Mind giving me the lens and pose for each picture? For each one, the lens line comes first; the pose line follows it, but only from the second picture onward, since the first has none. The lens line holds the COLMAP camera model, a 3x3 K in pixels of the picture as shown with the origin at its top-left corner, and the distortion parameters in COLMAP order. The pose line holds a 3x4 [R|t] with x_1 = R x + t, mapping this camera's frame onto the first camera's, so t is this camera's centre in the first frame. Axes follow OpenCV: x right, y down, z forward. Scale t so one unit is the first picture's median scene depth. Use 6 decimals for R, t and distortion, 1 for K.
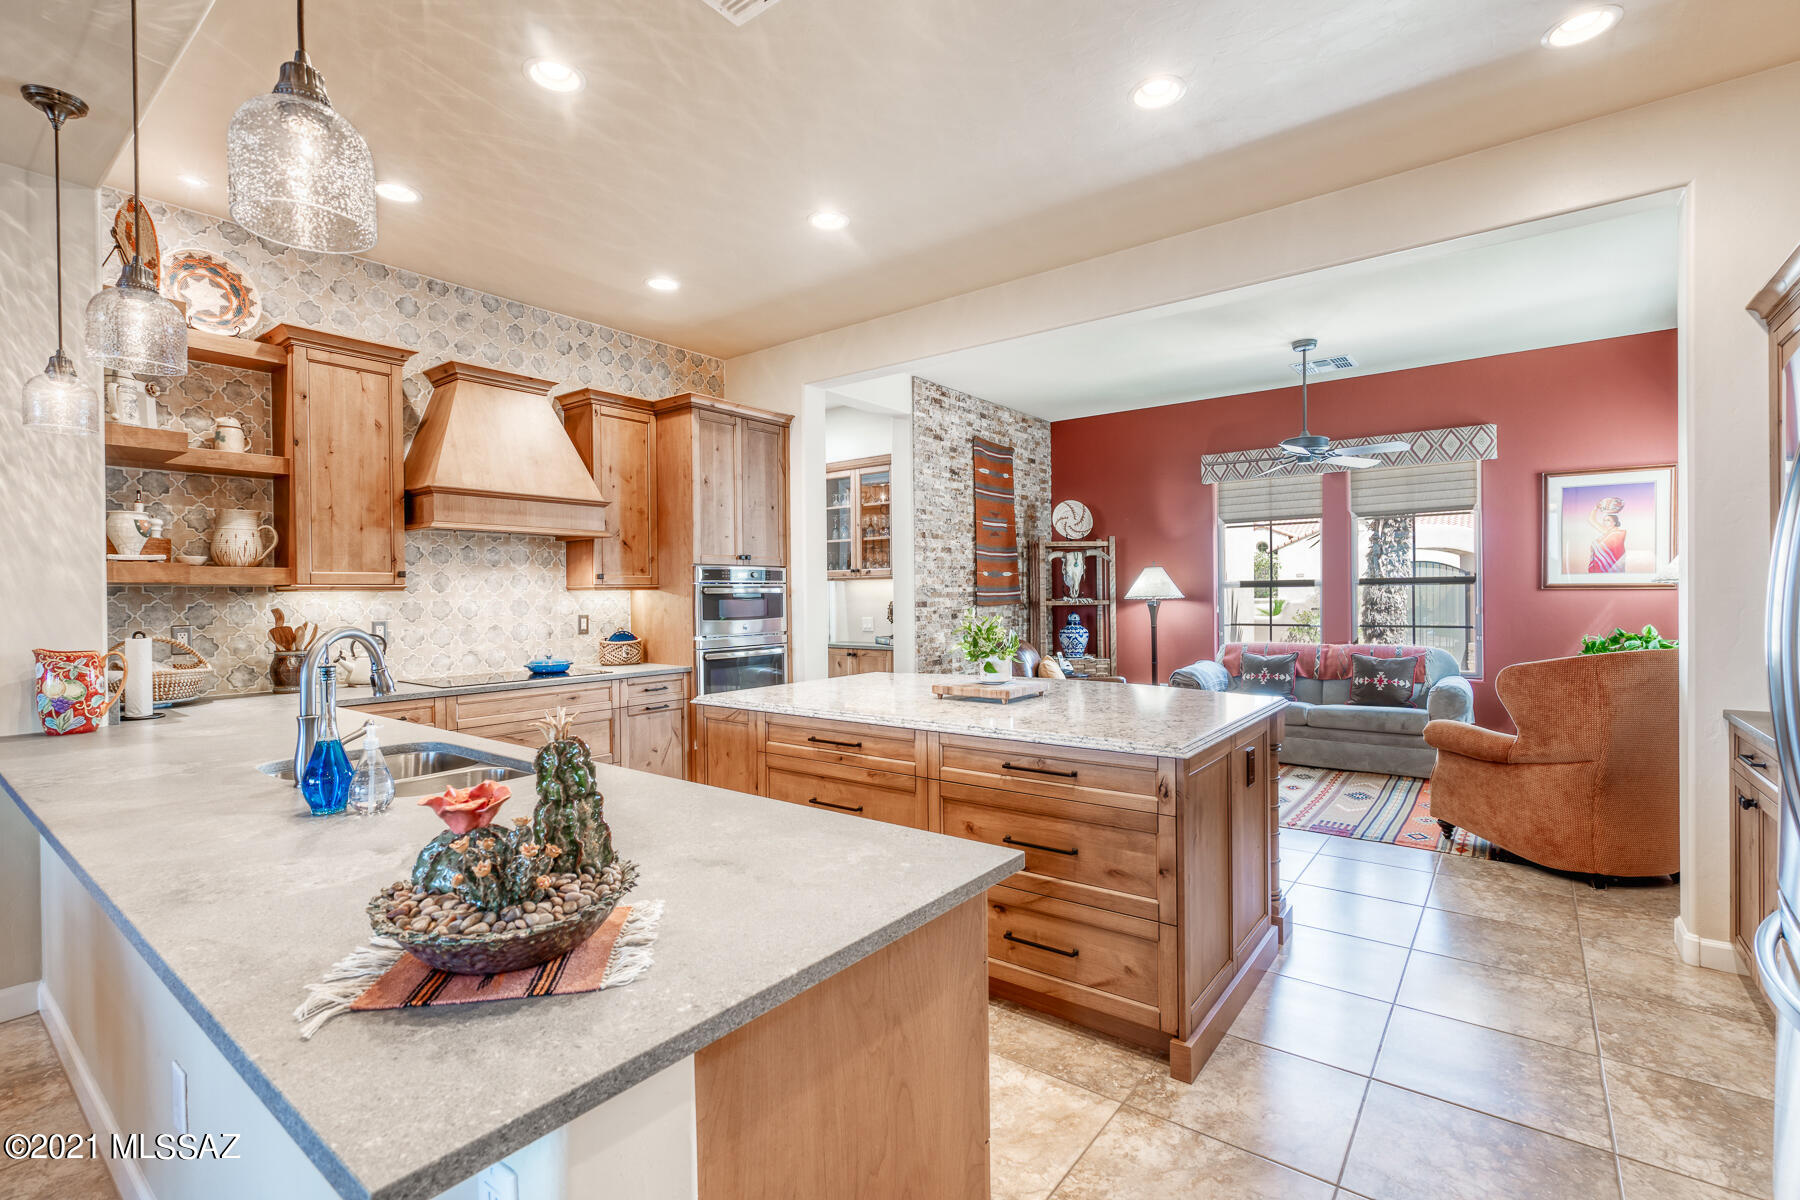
lens RADIAL K [[816.4, 0, 906.9], [0, 816.4, 607.5], [0, 0, 1]] dist [-0.007664, 0.001432]
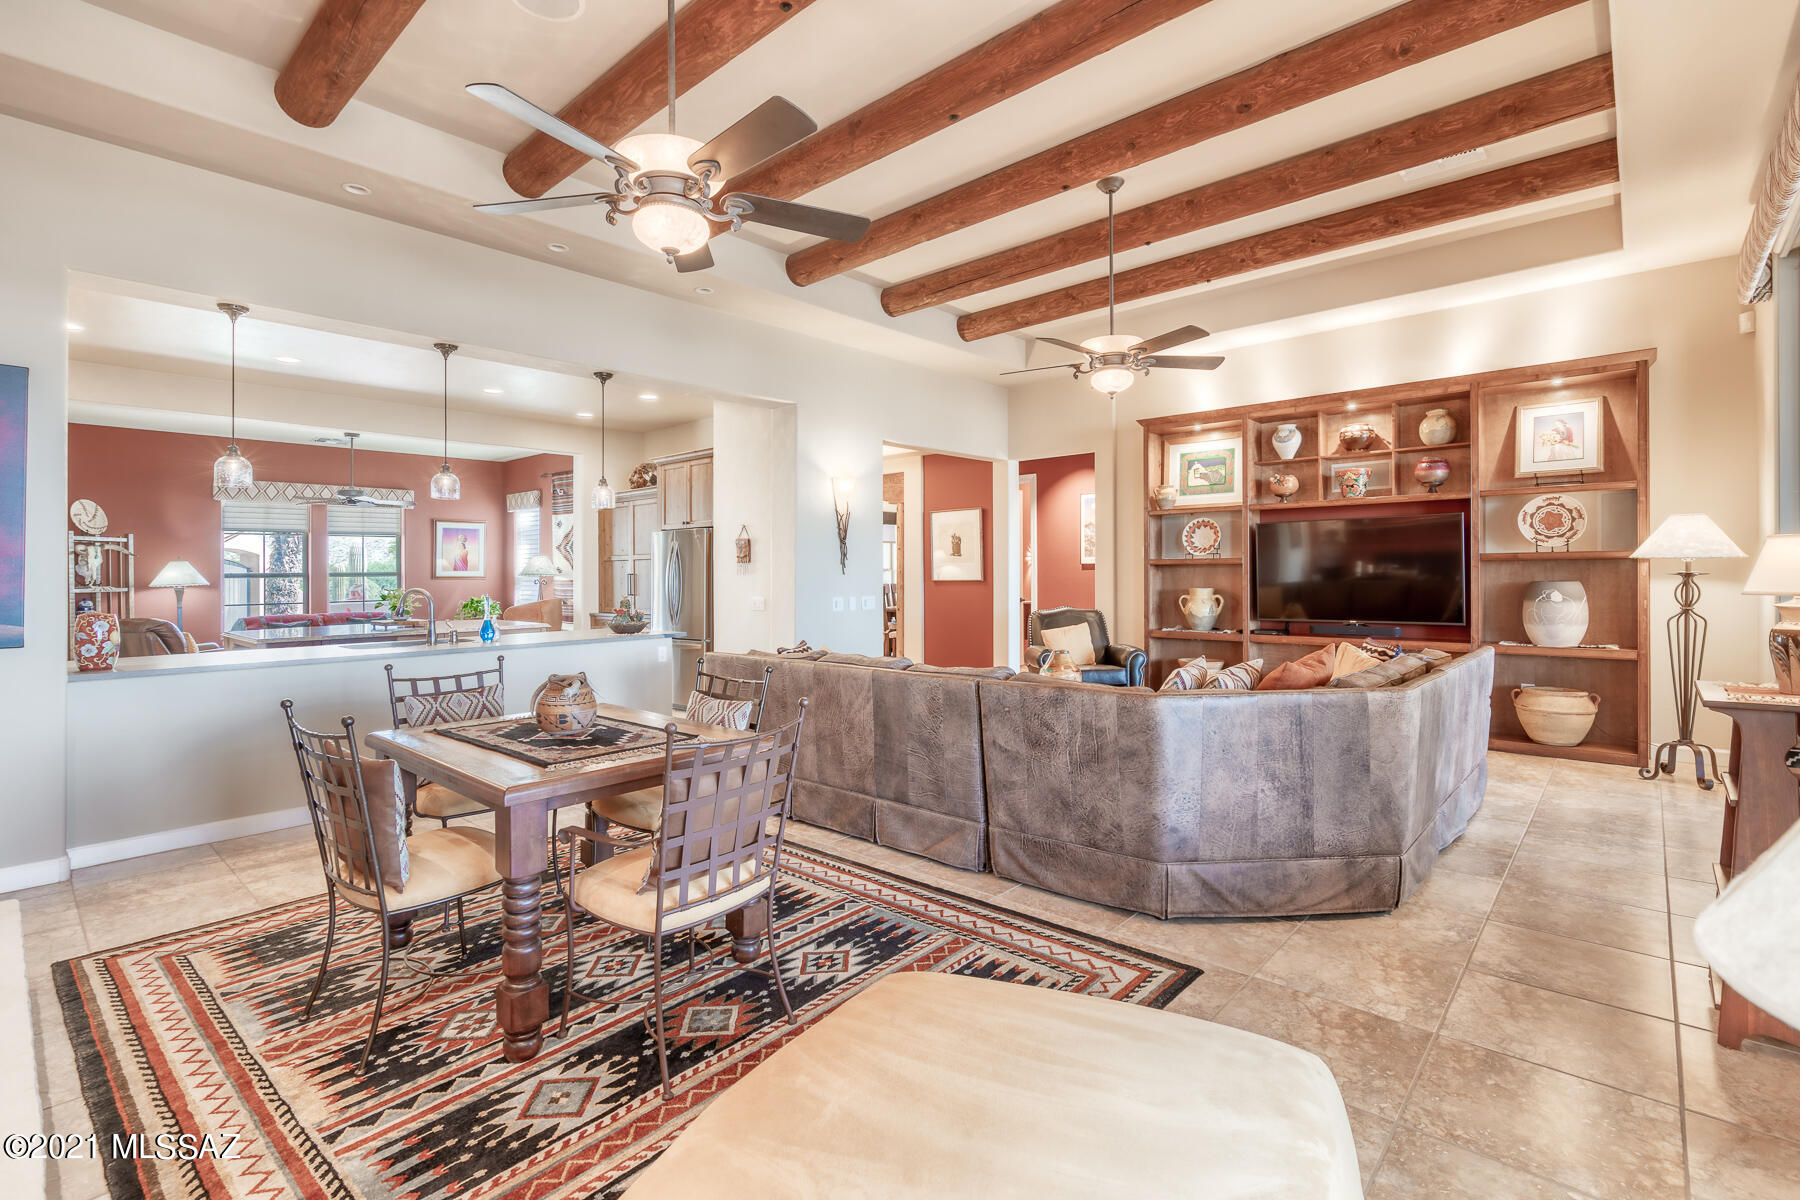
lens RADIAL K [[816.4, 0, 884.3], [0, 816.4, 559.9], [0, 0, 1]] dist [-0.007664, 0.001432]
pose [[0.085955, 0.026064, 0.995958, -1.115629], [0.026405, 0.999247, -0.028429, 0.016743], [-0.995949, 0.028742, 0.085202, -0.251096]]
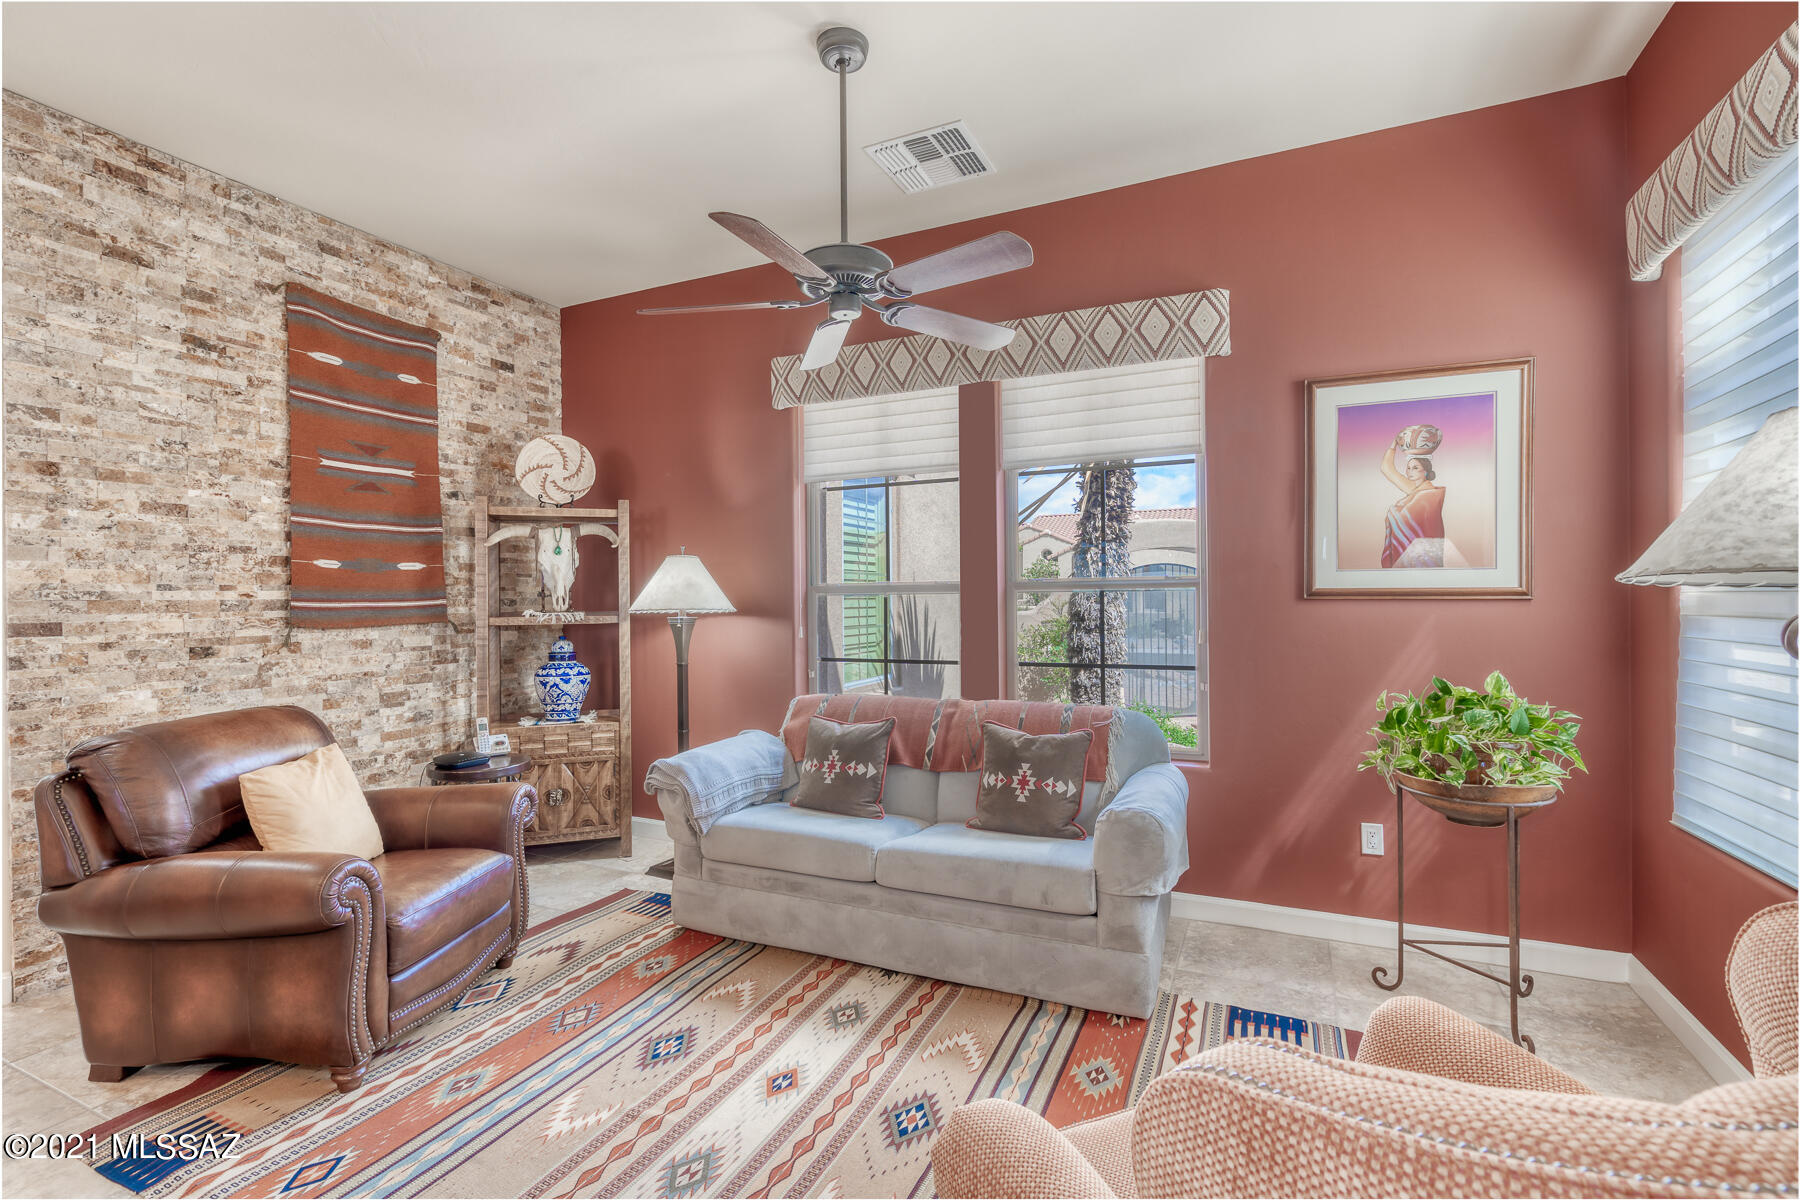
lens RADIAL K [[816.4, 0, 908.7], [0, 816.4, 613.2], [0, 0, 1]] dist [-0.007664, 0.001432]
pose [[0.973641, -0.000936, 0.228083, 0.424904], [0.001164, 0.999999, -0.000866, -0.013564], [-0.228082, 0.001109, 0.973641, 0.563064]]
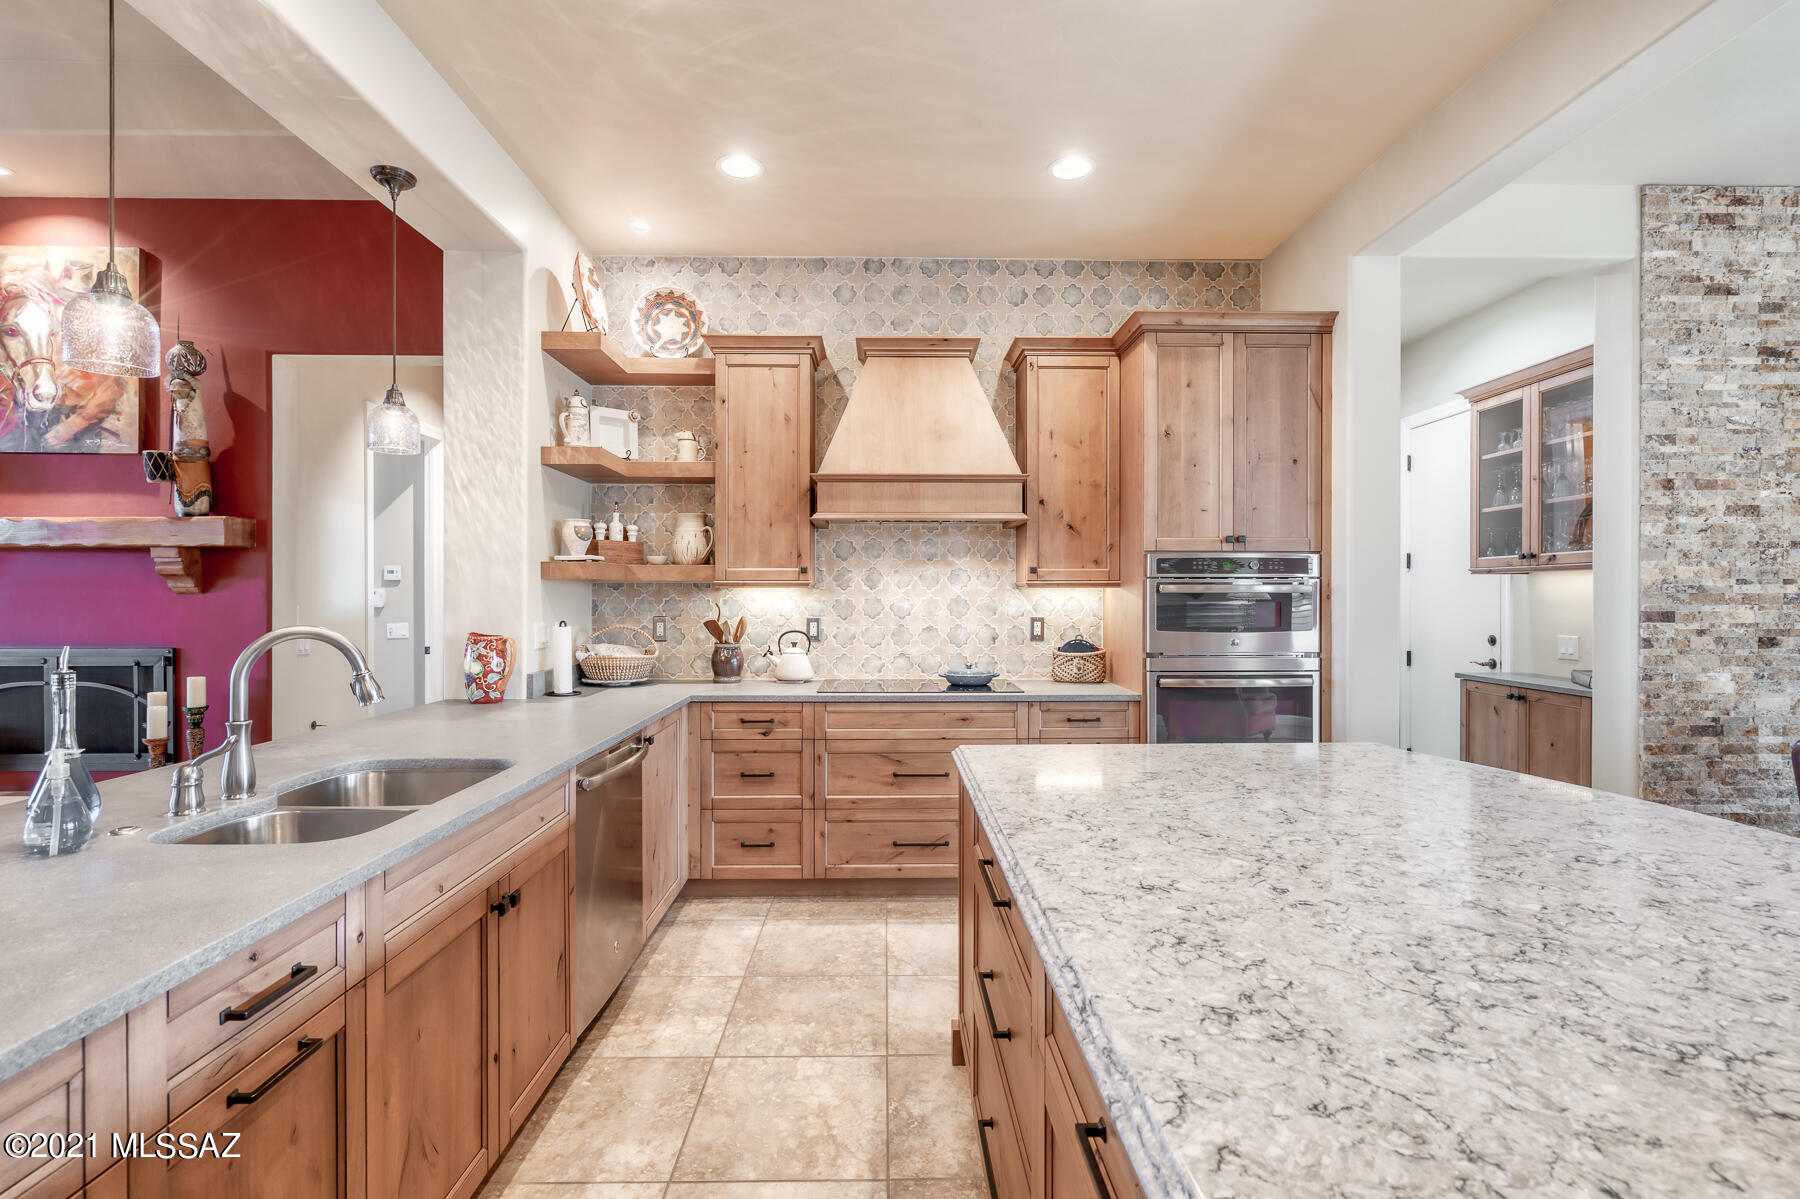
lens RADIAL K [[816.4, 0, 905.7], [0, 816.4, 602.4], [0, 0, 1]] dist [-0.007664, 0.001432]
pose [[0.616067, 0.017293, -0.787504, 0.151840], [-0.020326, 0.999775, 0.006054, -0.007448], [0.787431, 0.012277, 0.616280, 0.349254]]
